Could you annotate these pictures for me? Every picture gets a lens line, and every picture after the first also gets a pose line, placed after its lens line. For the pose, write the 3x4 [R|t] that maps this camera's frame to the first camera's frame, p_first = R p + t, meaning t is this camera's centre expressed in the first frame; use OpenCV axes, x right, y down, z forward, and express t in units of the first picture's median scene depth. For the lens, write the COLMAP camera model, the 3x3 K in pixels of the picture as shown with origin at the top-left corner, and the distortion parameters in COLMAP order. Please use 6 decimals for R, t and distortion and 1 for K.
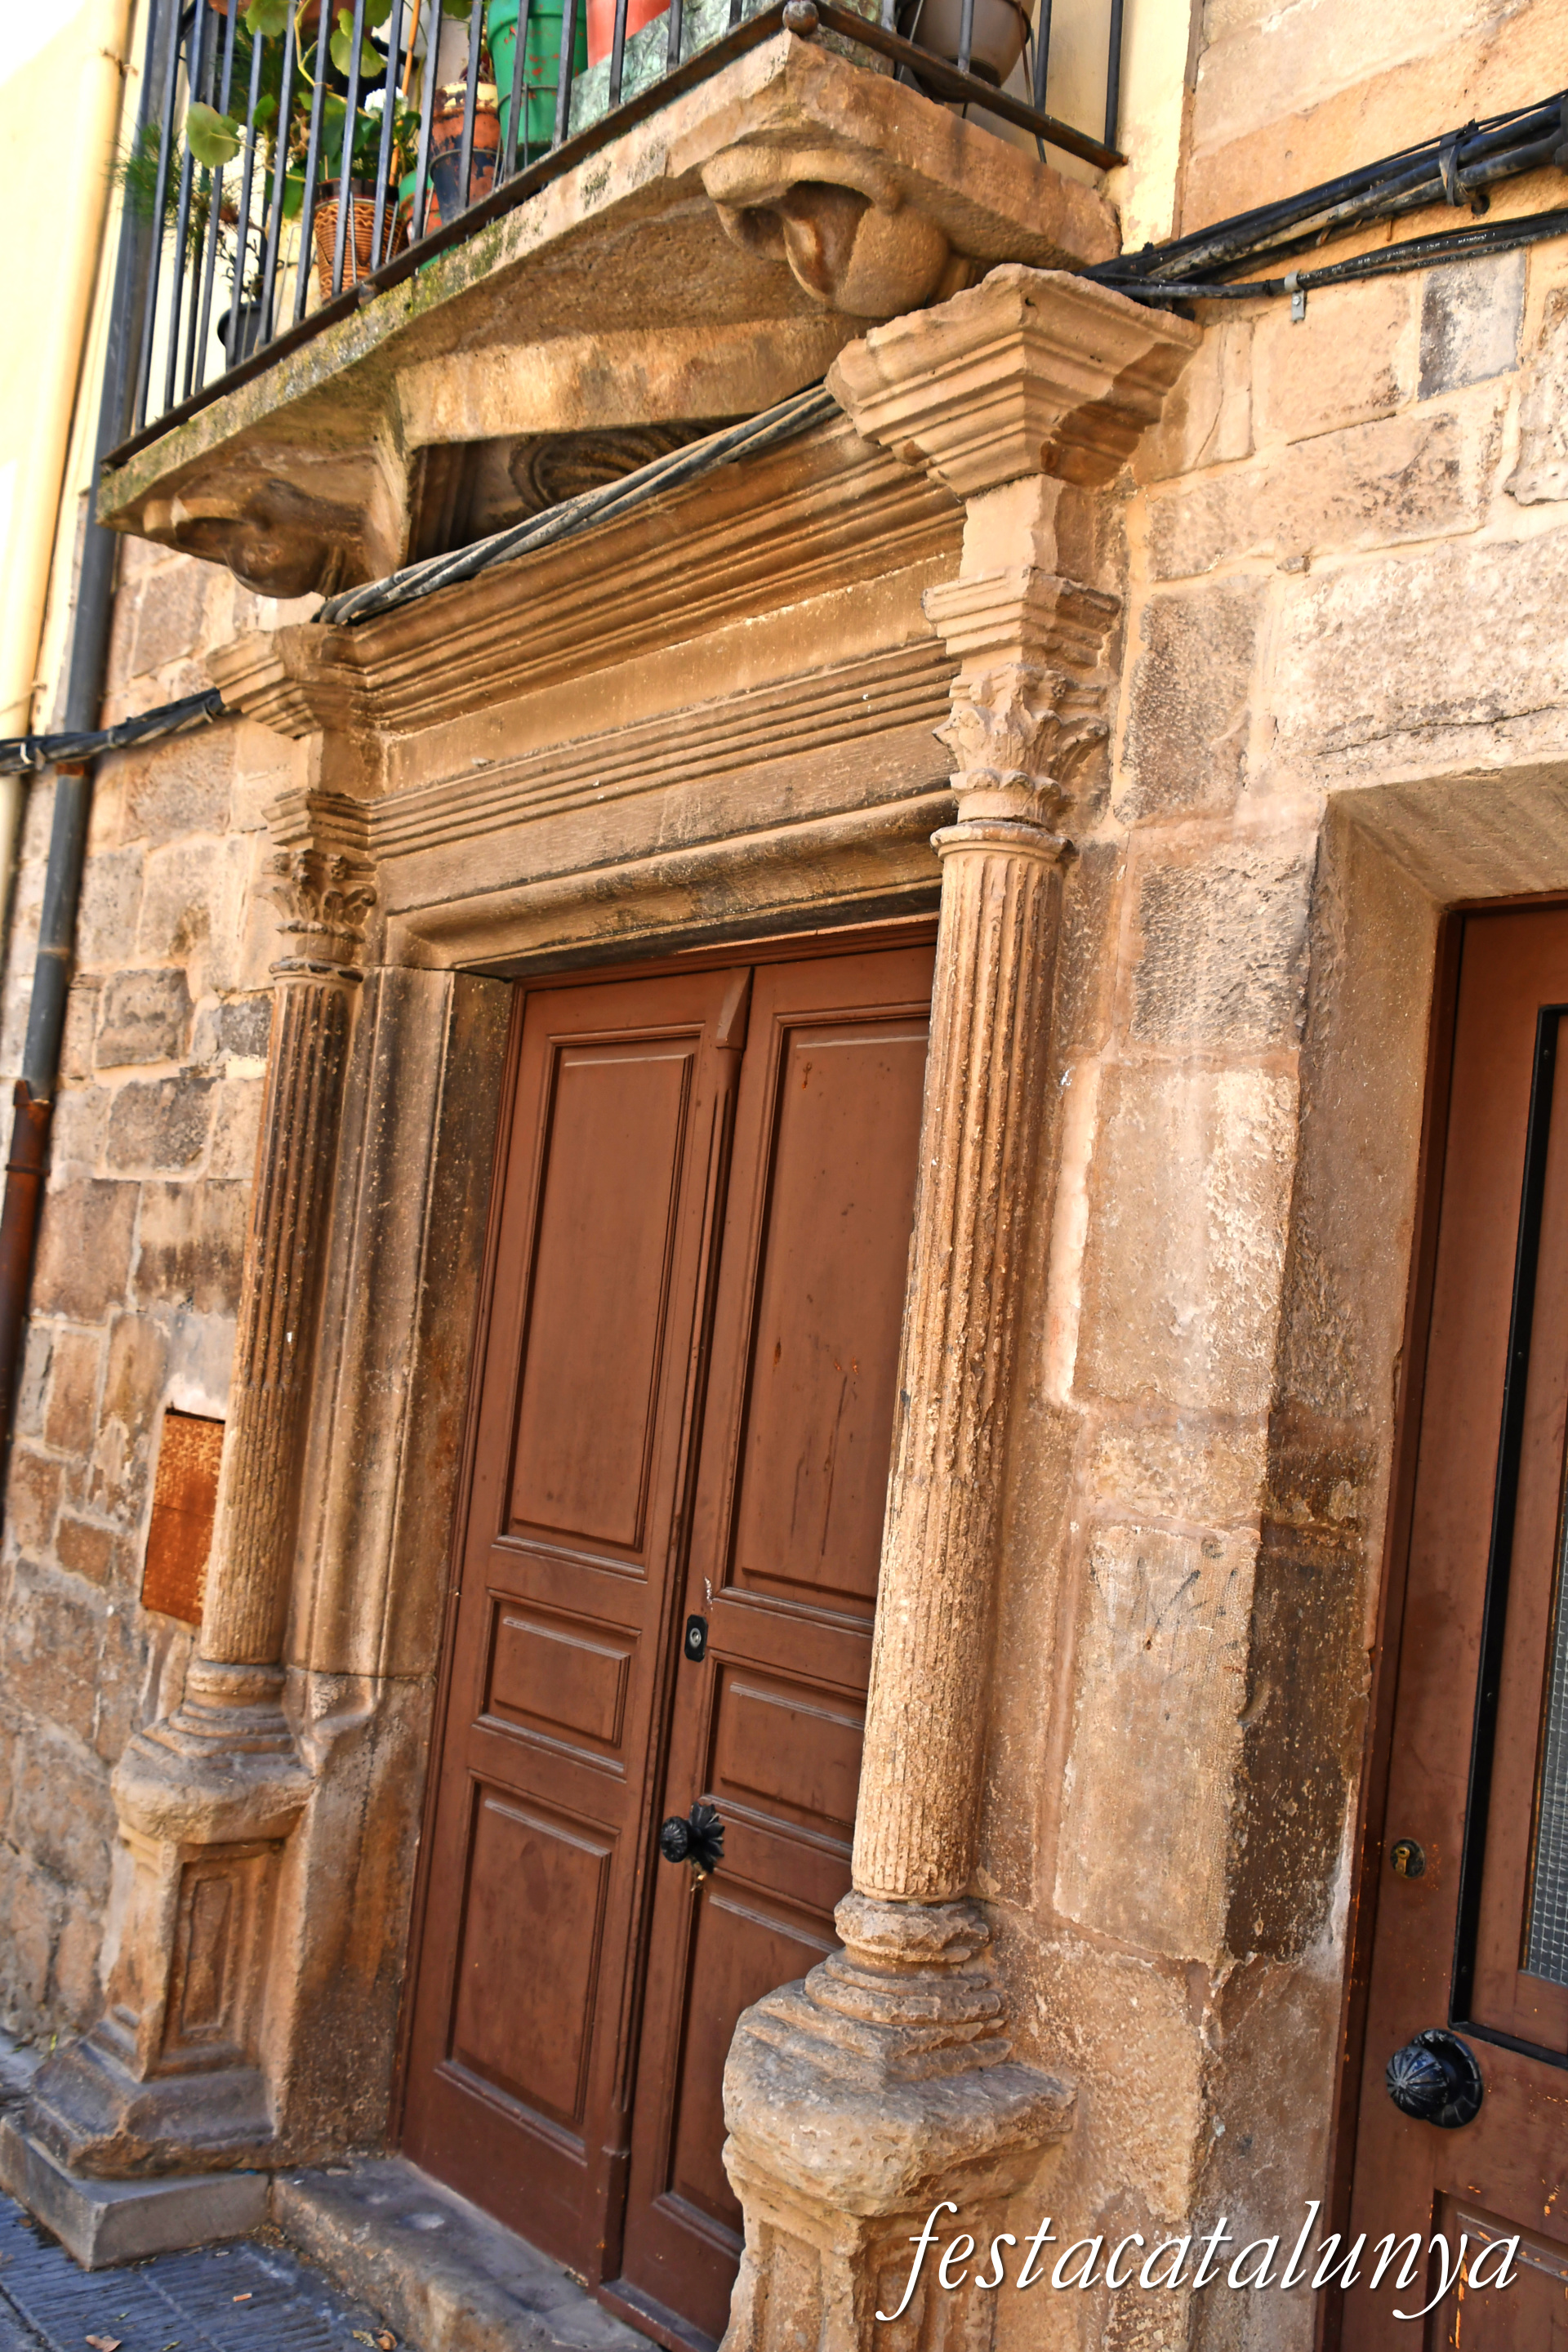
lens RADIAL K [[2246.1, 0, 784.0], [0, 2246.1, 1176.0], [0, 0, 1]] dist [-0.056203, 0.008219]
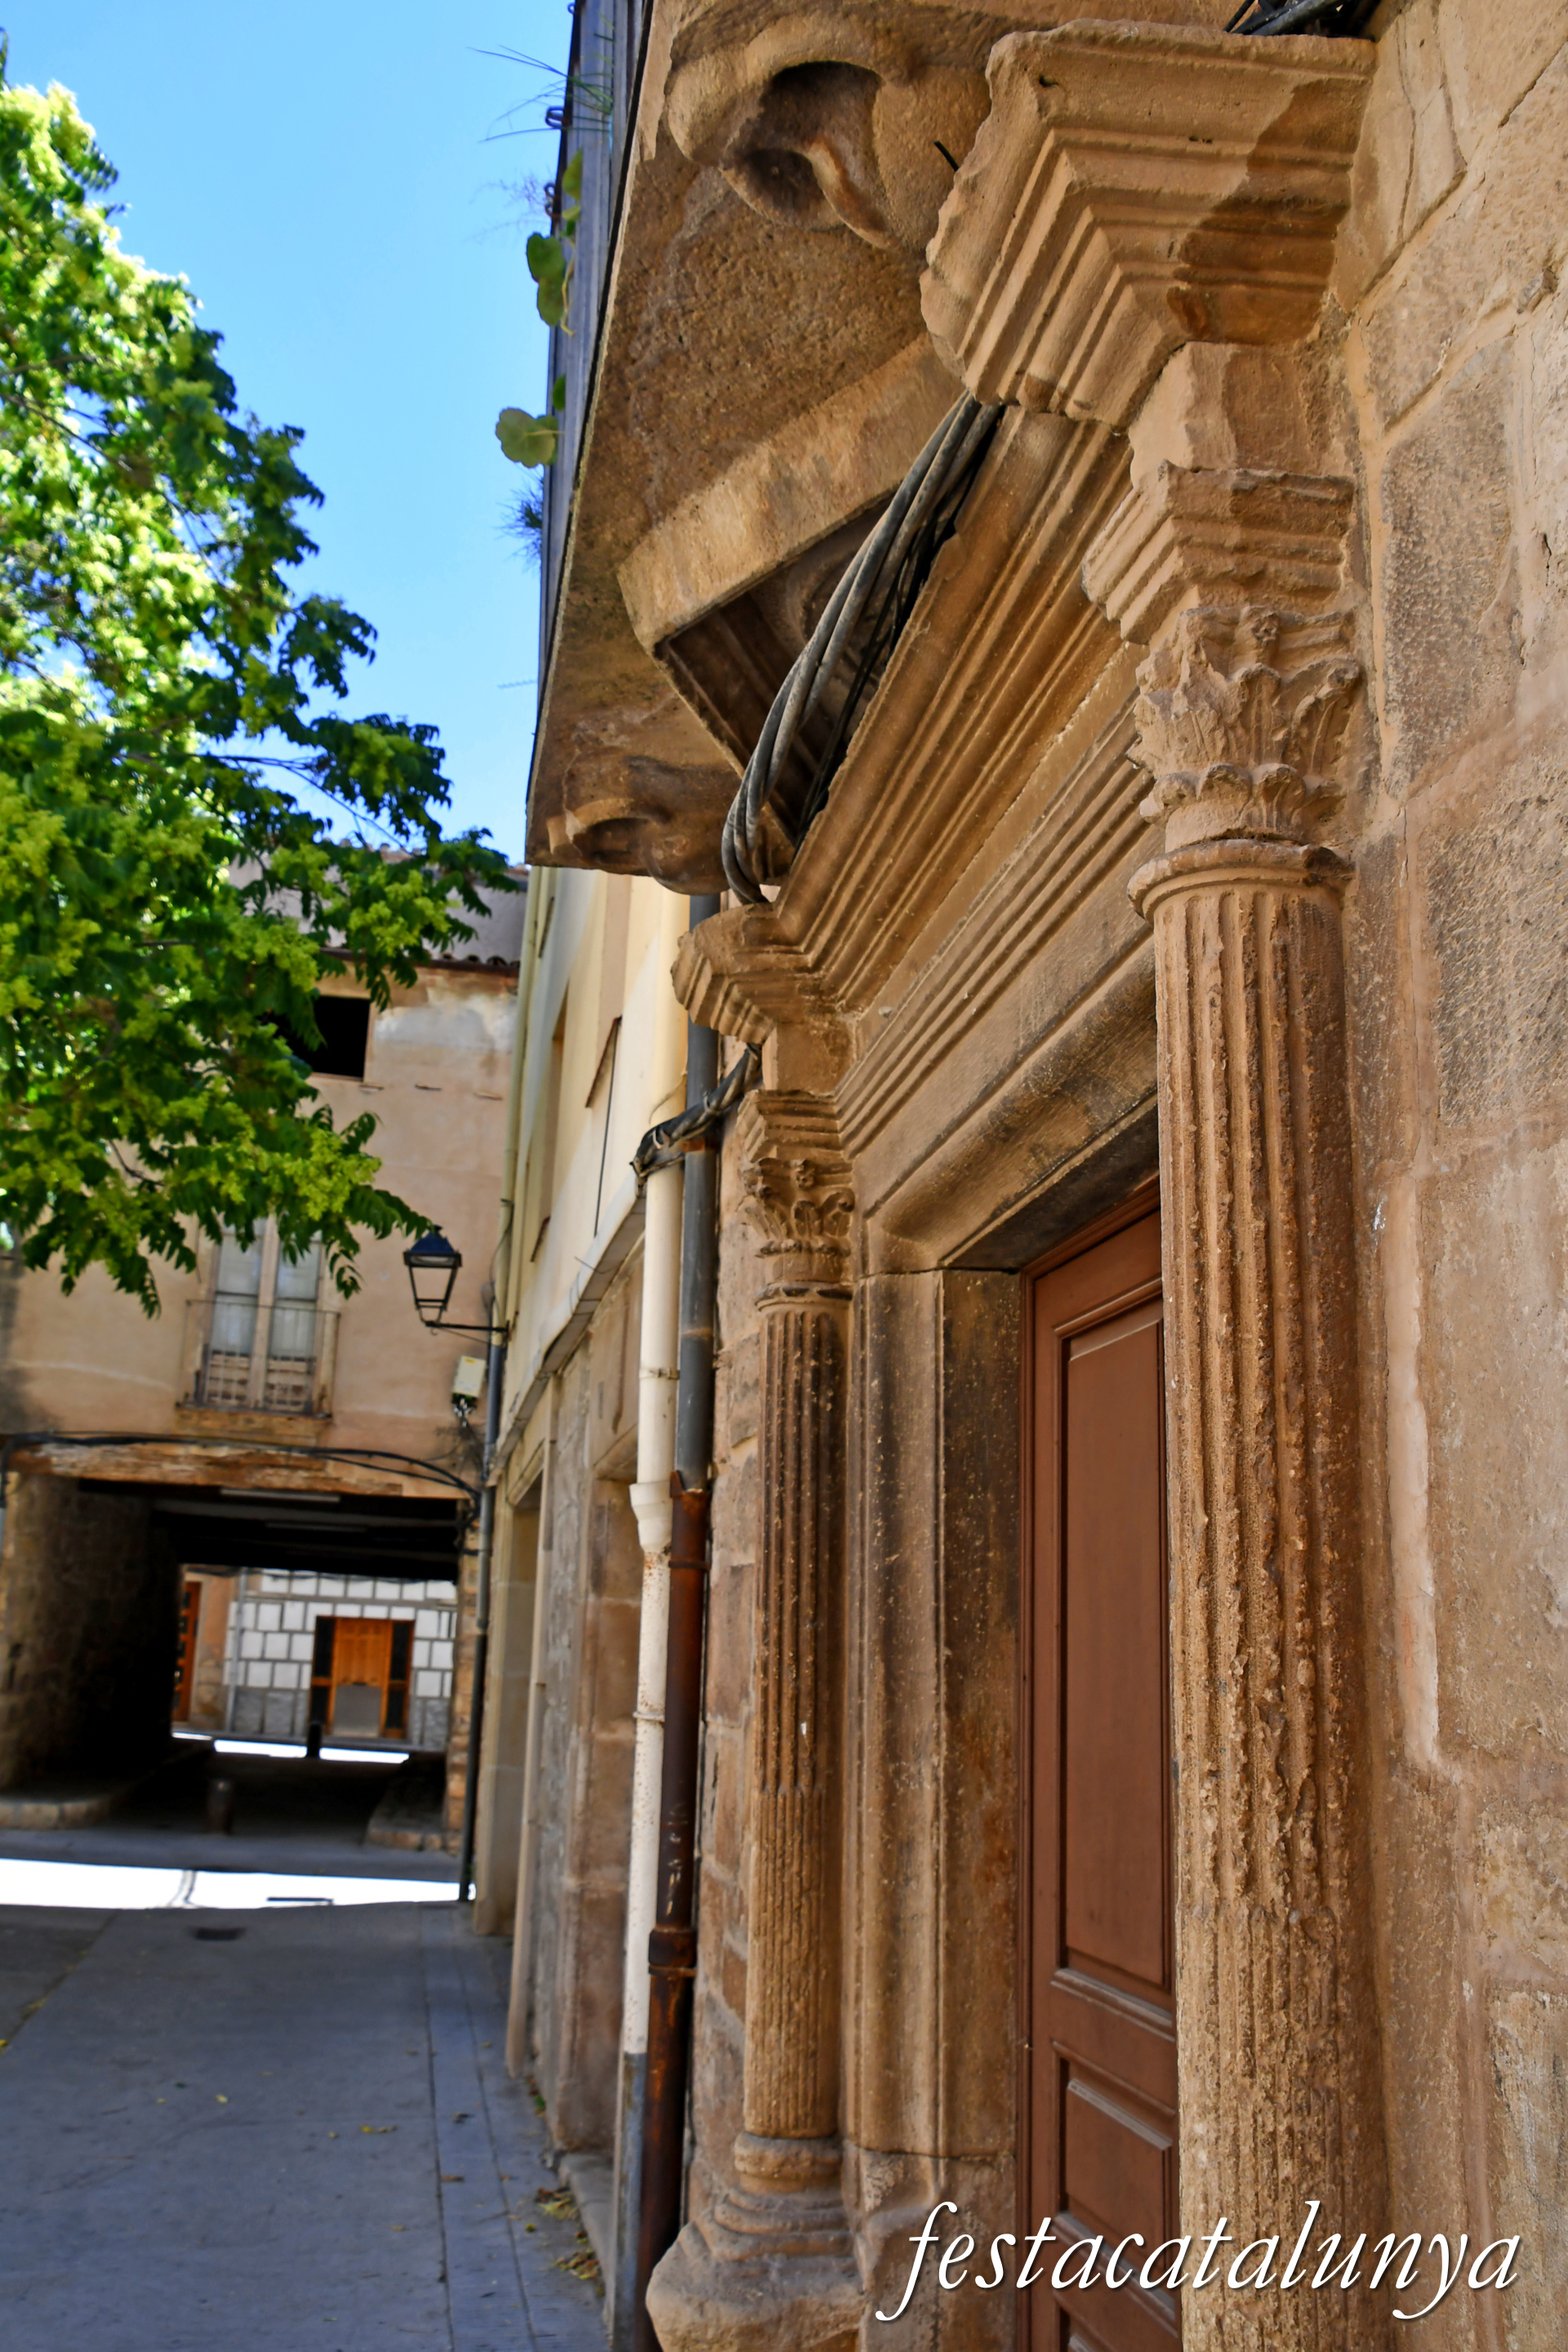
lens RADIAL K [[2117.8, 0, 784.0], [0, 2117.8, 1176.0], [0, 0, 1]] dist [-0.102109, 0.135563]
pose [[0.880523, -0.181734, -0.437782, 0.160240], [0.099940, 0.973999, -0.203320, 0.030890], [0.463349, 0.135276, 0.875790, 0.288078]]
